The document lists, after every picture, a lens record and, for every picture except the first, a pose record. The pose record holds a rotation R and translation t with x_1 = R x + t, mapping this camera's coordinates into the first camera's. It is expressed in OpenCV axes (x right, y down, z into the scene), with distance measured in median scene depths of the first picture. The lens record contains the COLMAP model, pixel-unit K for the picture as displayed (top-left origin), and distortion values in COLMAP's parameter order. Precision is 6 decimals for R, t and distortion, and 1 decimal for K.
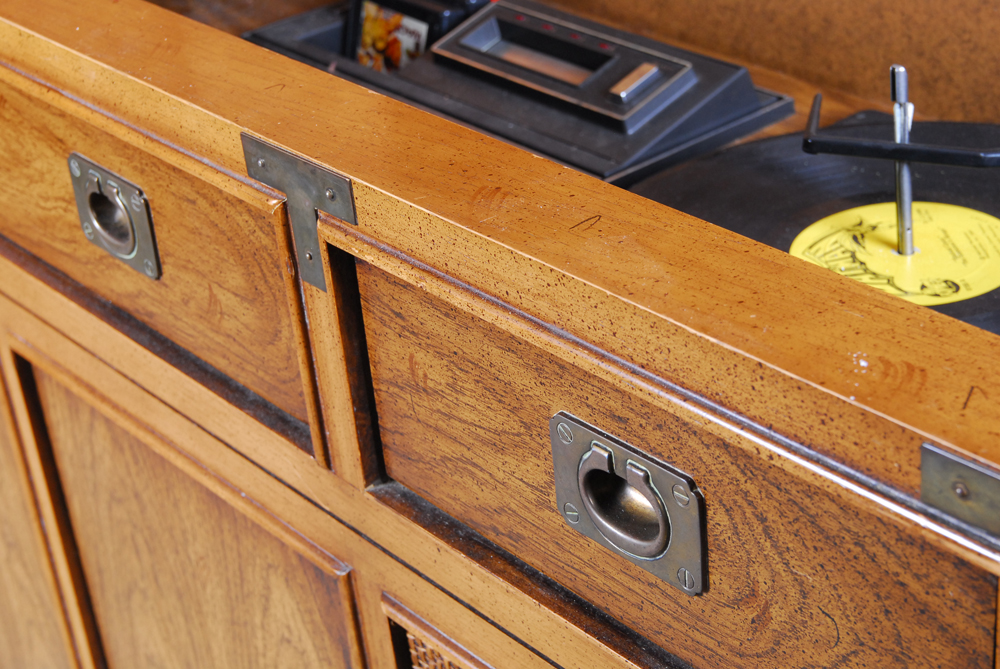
lens RADIAL K [[1812.6, 0, 527.1], [0, 1812.6, 346.2], [0, 0, 1]] dist [-0.056063, 0.000000]
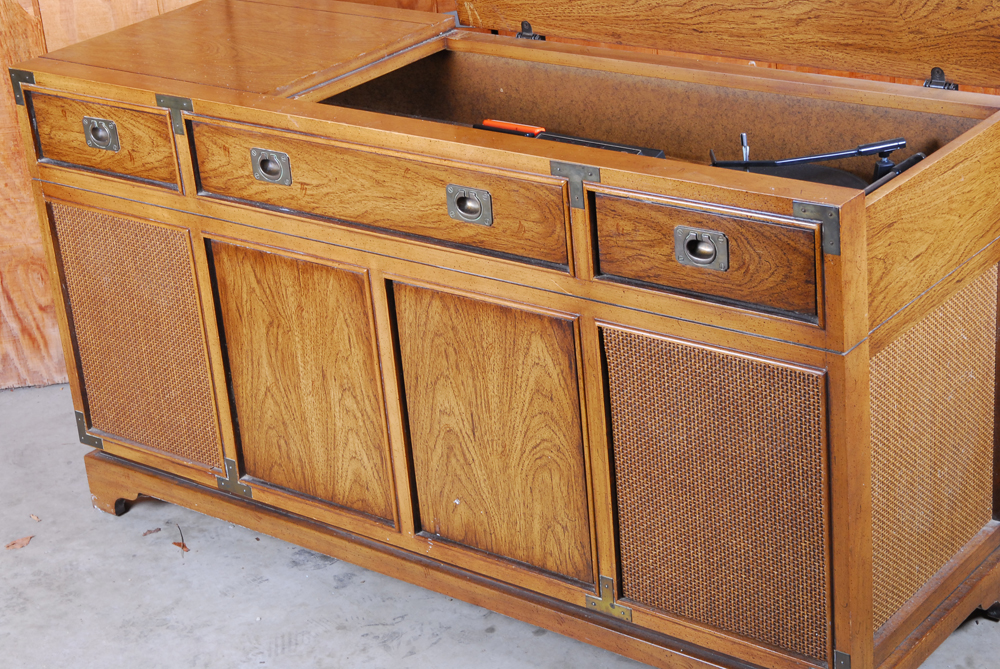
lens RADIAL K [[1812.6, 0, 509.3], [0, 1812.6, 335.7], [0, 0, 1]] dist [-0.056063, 0.000000]
pose [[0.980661, -0.073279, 0.181480, -0.778482], [0.094707, 0.989143, -0.112364, 0.498480], [-0.171276, 0.127379, 0.976954, -1.891797]]
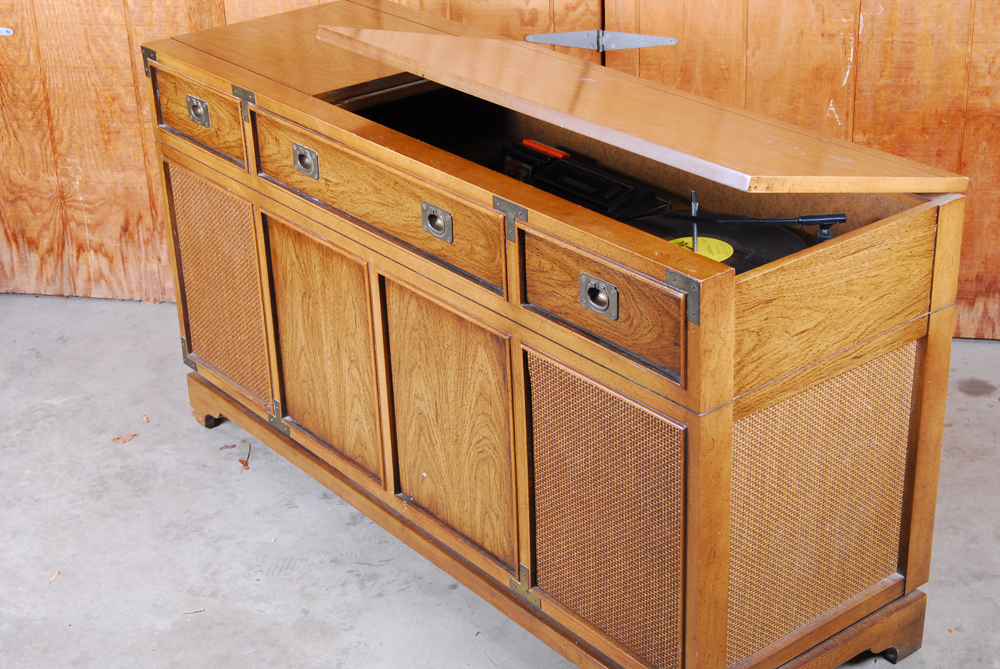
lens RADIAL K [[1507.9, 0, 547.9], [0, 1507.9, 333.1], [0, 0, 1]] dist [-0.077781, 0.000000]
pose [[0.997769, 0.066086, 0.009436, -0.061894], [-0.065291, 0.995522, -0.068353, 0.315644], [-0.013911, 0.067584, 0.997617, -1.747312]]
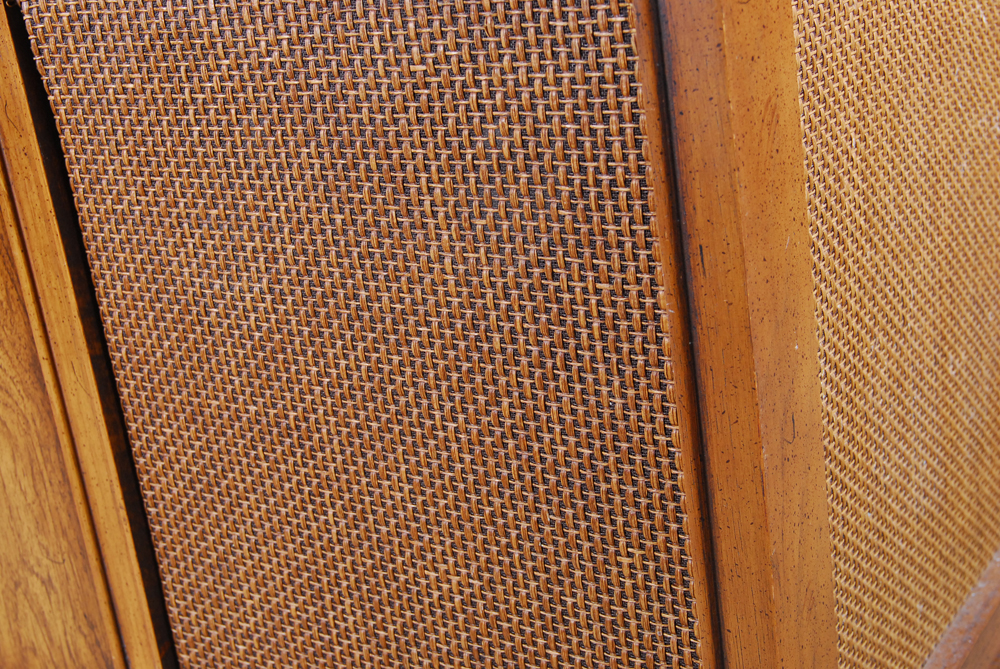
lens RADIAL K [[1507.9, 0, 501.4], [0, 1507.9, 337.7], [0, 0, 1]] dist [-0.077781, 0.000000]
pose [[0.956350, -0.128025, 0.262685, -0.057057], [0.178831, 0.967346, -0.179611, 0.566450], [-0.231113, 0.218747, 0.948017, 0.177912]]
